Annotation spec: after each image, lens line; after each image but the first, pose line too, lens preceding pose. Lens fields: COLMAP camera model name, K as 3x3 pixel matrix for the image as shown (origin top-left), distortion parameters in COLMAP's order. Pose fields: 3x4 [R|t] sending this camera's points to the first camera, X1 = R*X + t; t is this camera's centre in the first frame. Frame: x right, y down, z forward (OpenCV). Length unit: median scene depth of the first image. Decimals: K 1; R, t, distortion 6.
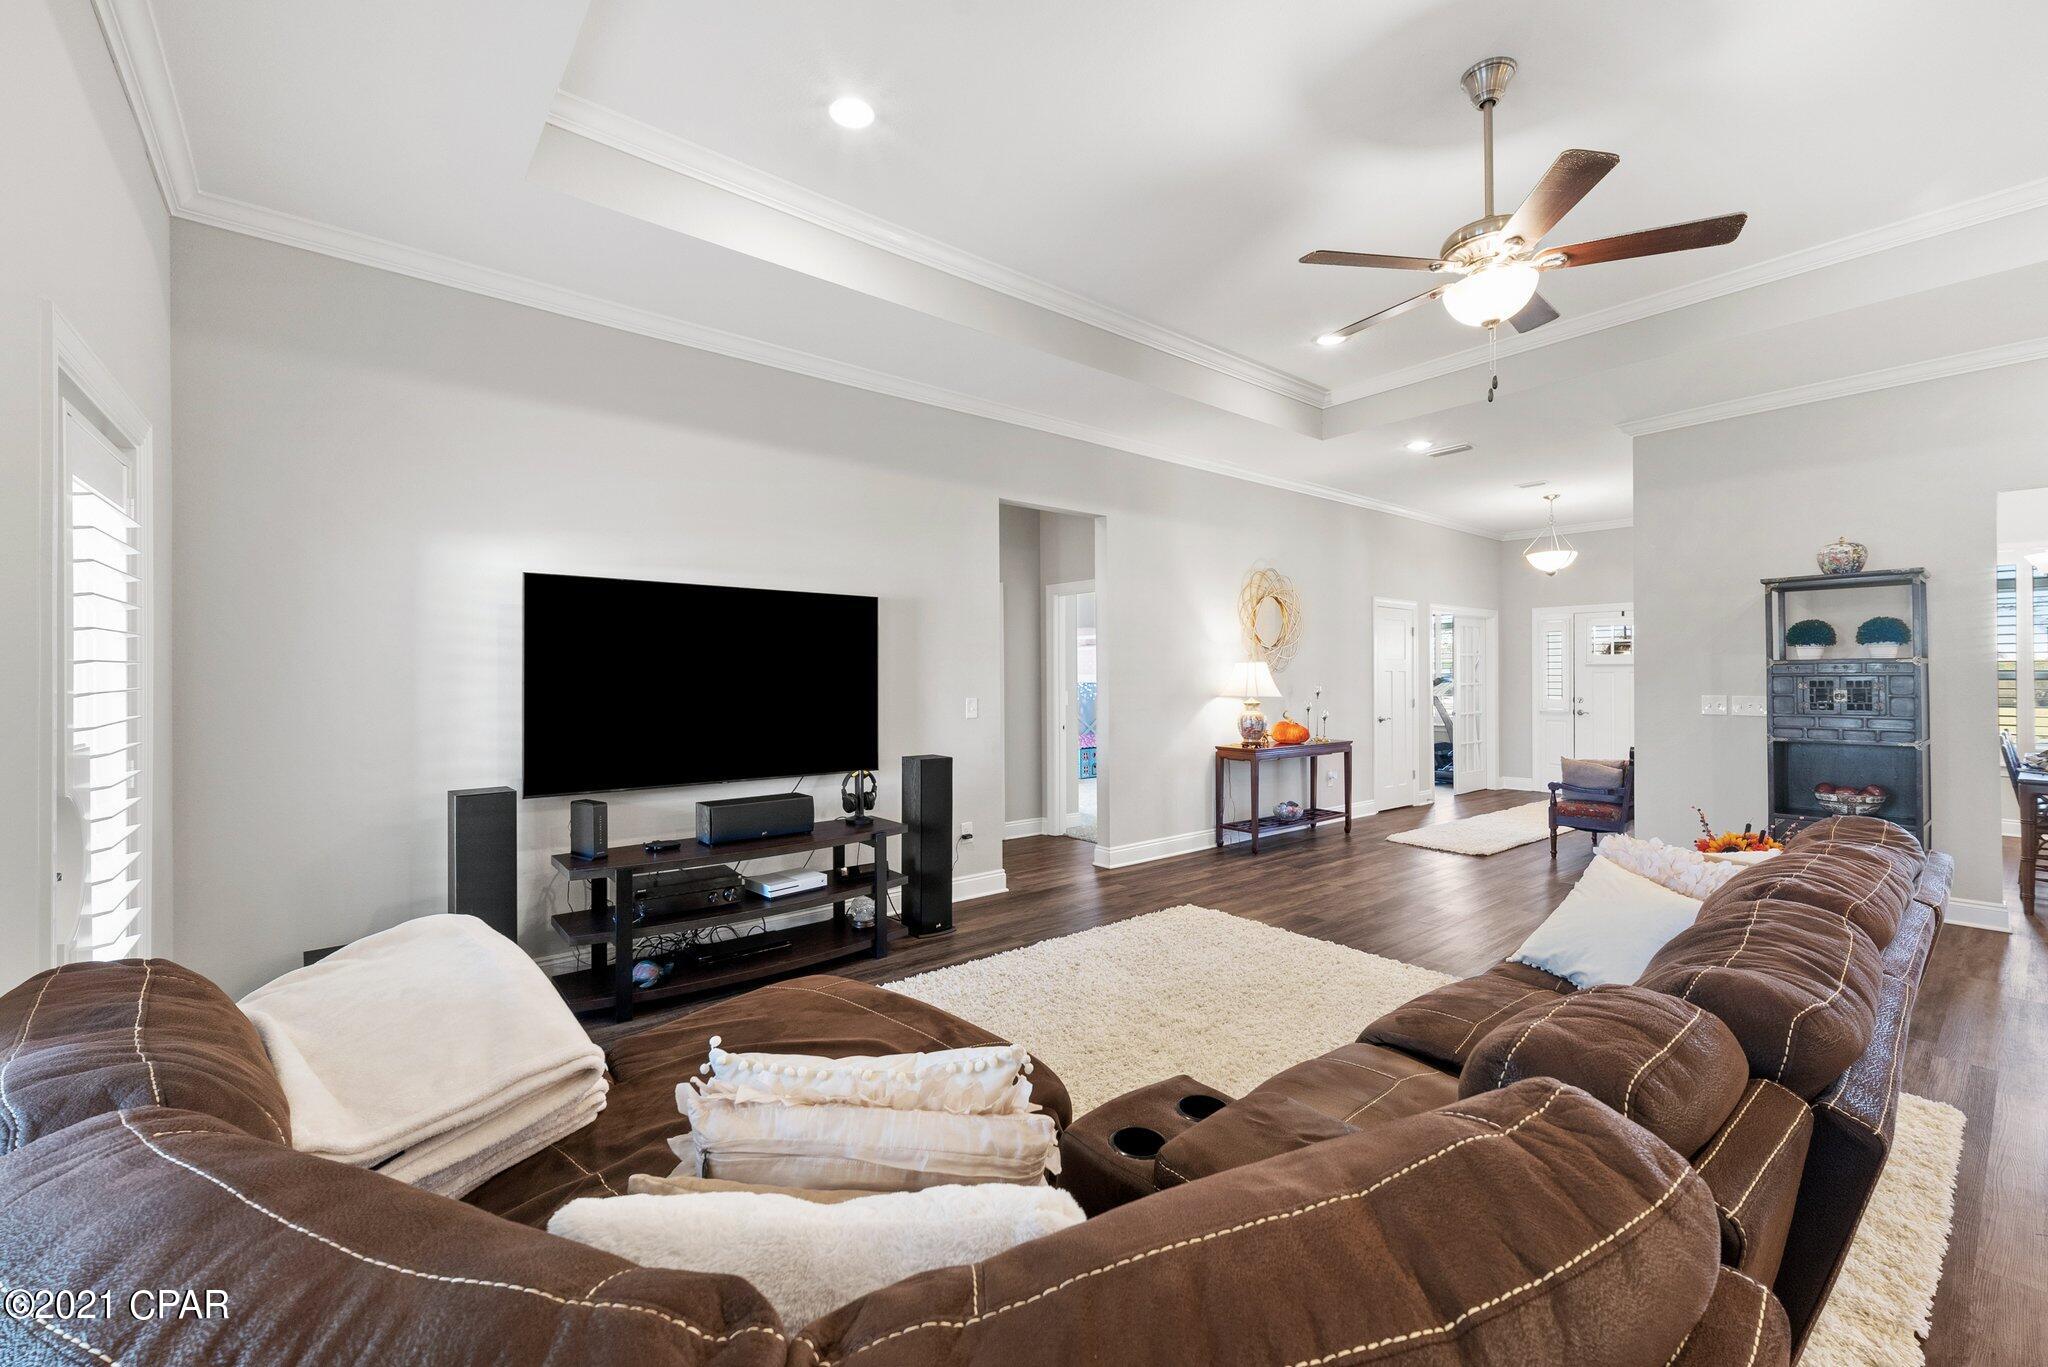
lens RADIAL K [[830.8, 0, 1030.8], [0, 830.8, 682.5], [0, 0, 1]] dist [0.015008, -0.005982]
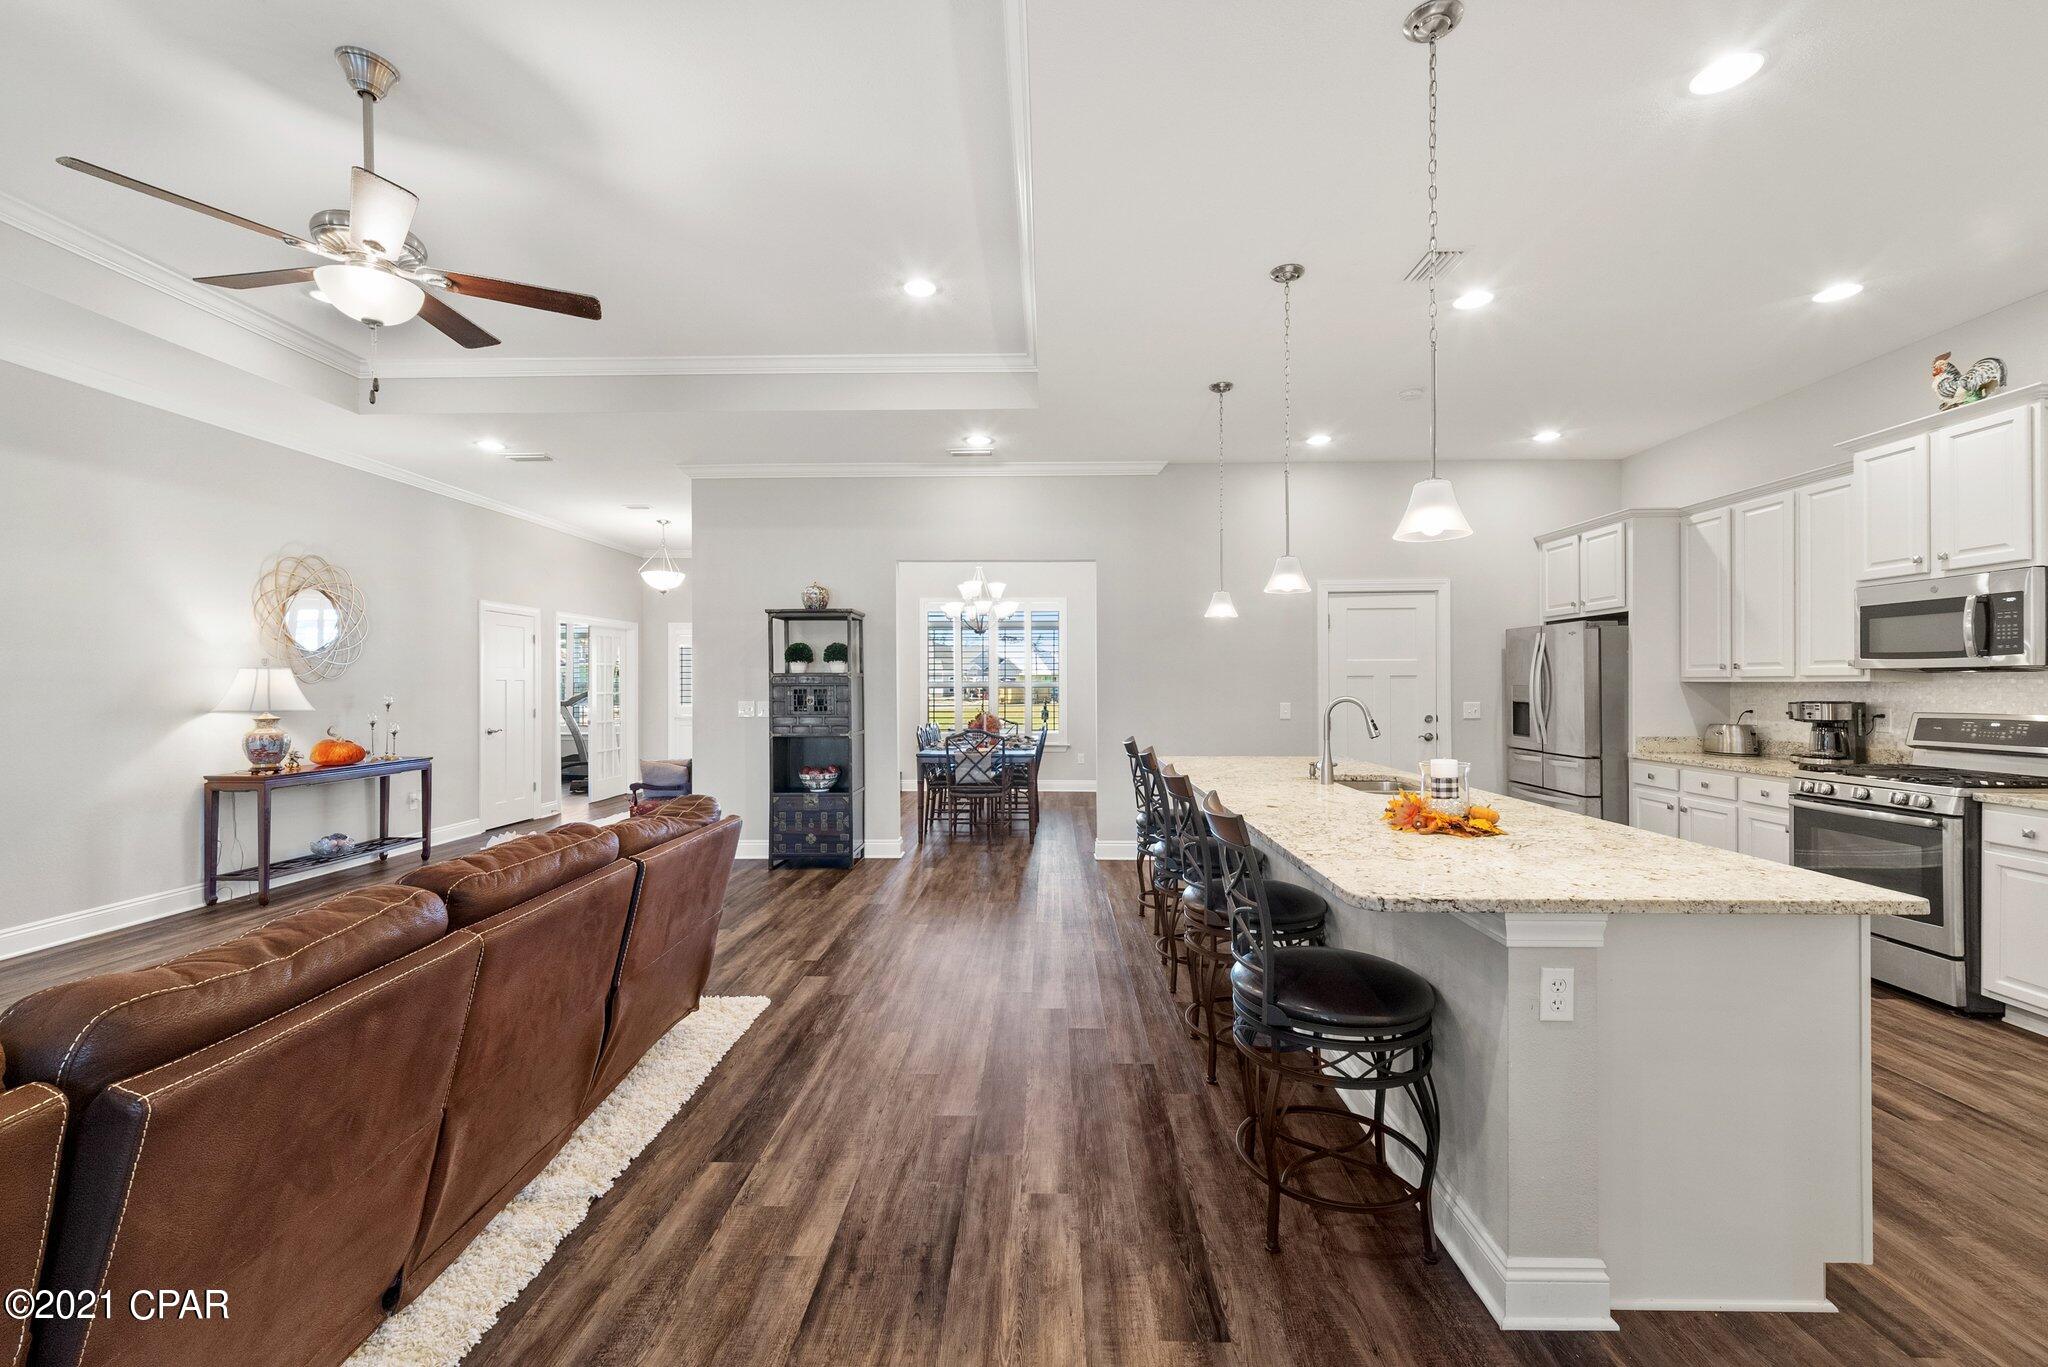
lens RADIAL K [[830.8, 0, 1030.8], [0, 830.8, 682.5], [0, 0, 1]] dist [0.015008, -0.005982]
pose [[0.653356, 0.003067, 0.757045, 0.149877], [0.005294, 0.999949, -0.008620, 0.000664], [-0.757032, 0.009640, 0.653306, -0.101007]]
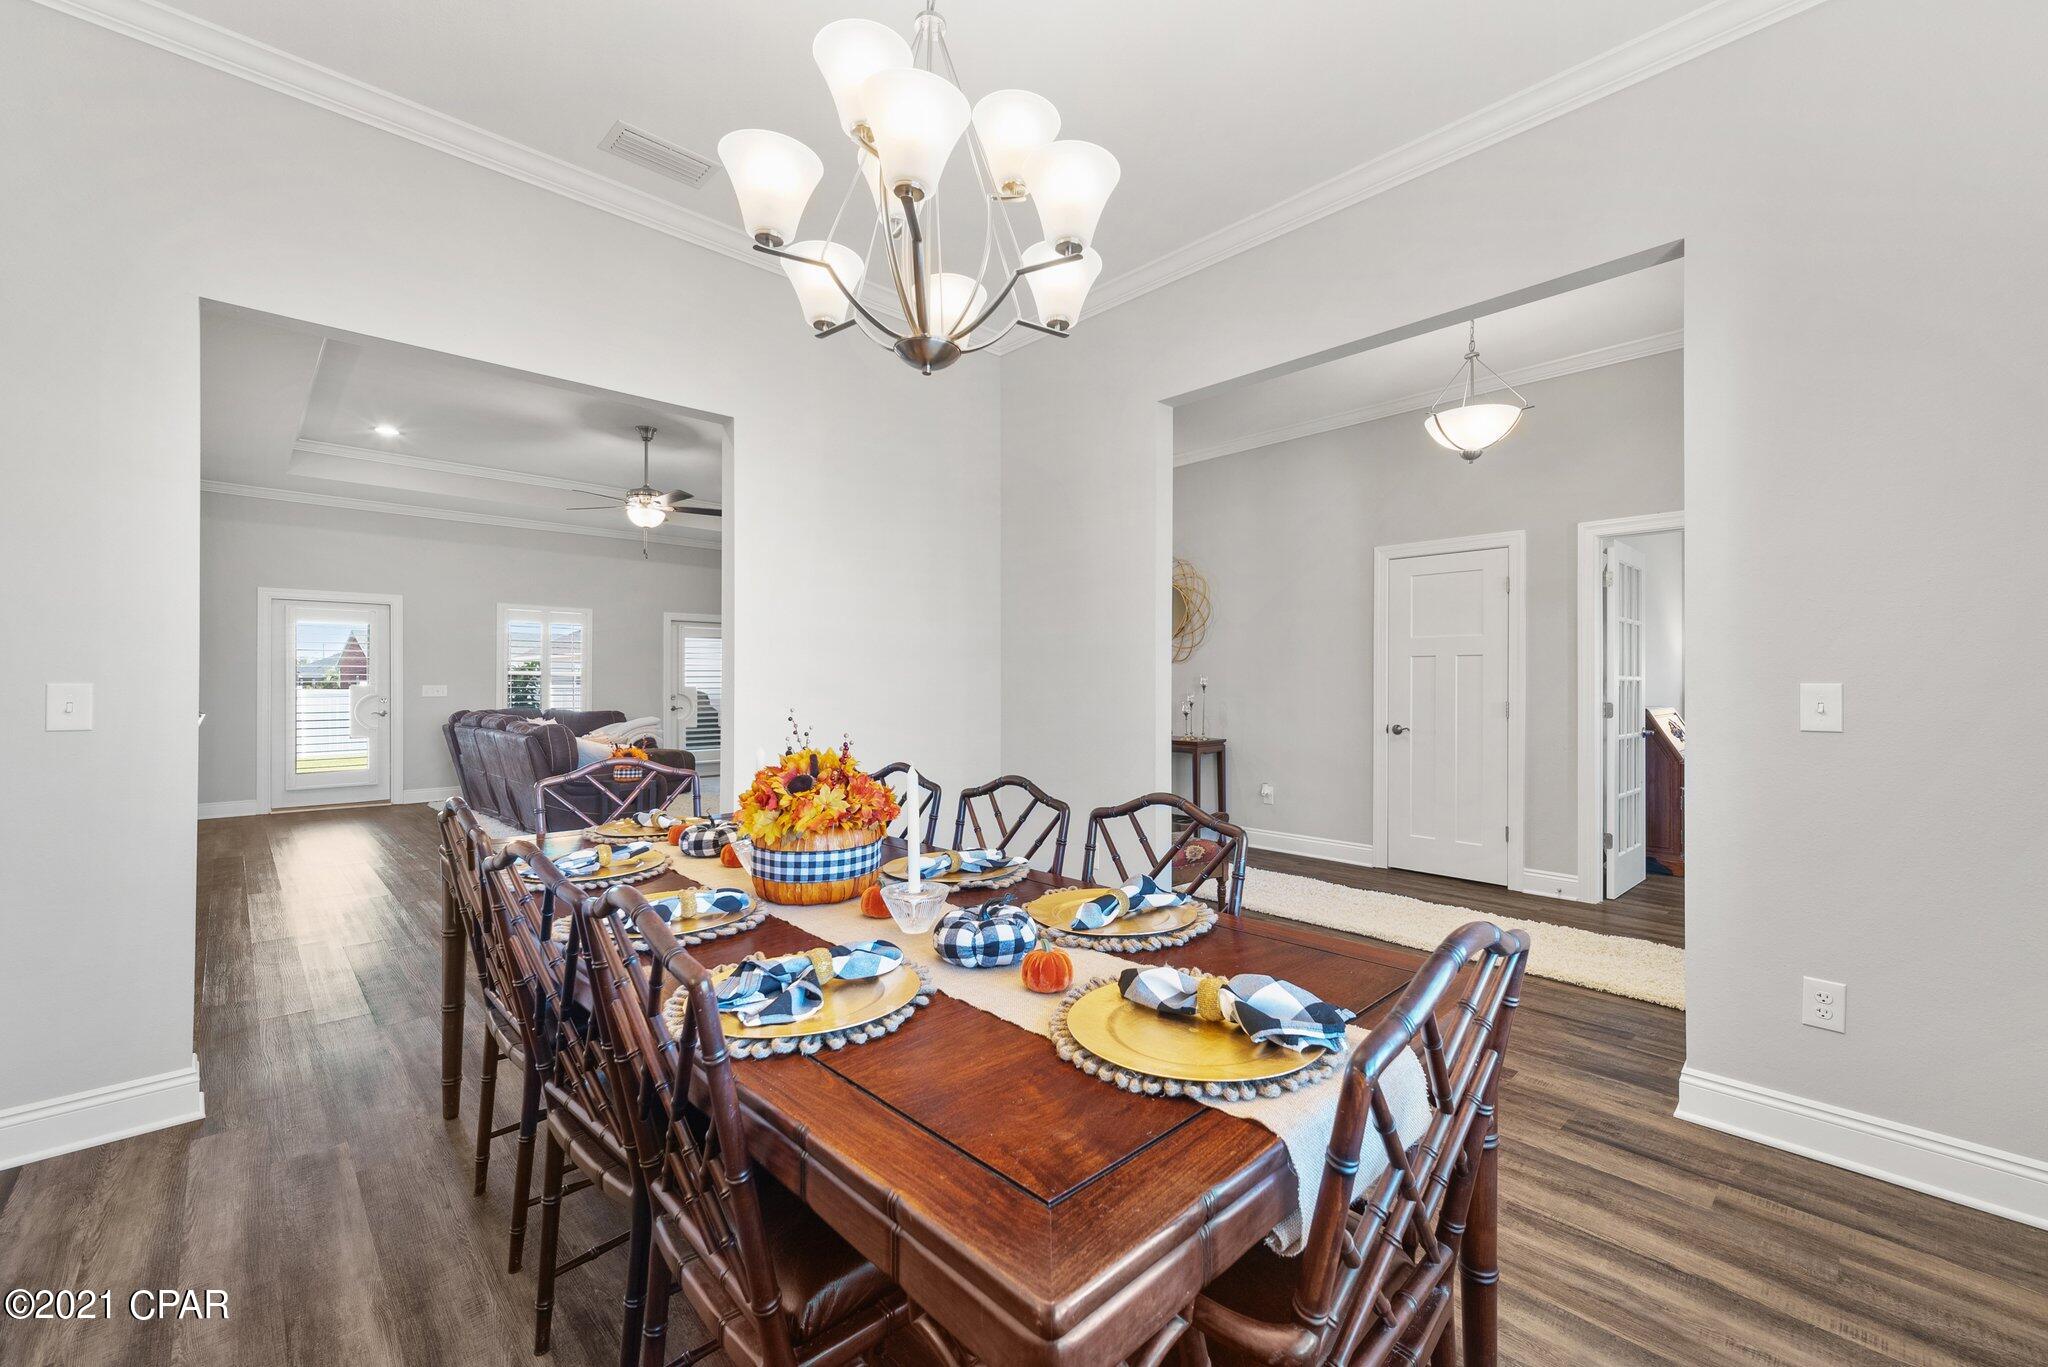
lens RADIAL K [[845.6, 0, 1029.0], [0, 845.6, 681.8], [0, 0, 1]] dist [0.010764, 0.000035]
pose [[0.073188, 0.002154, -0.997316, 1.501138], [-0.006240, 0.999979, 0.001702, 0.009081], [0.997299, 0.006099, 0.073199, 0.925143]]
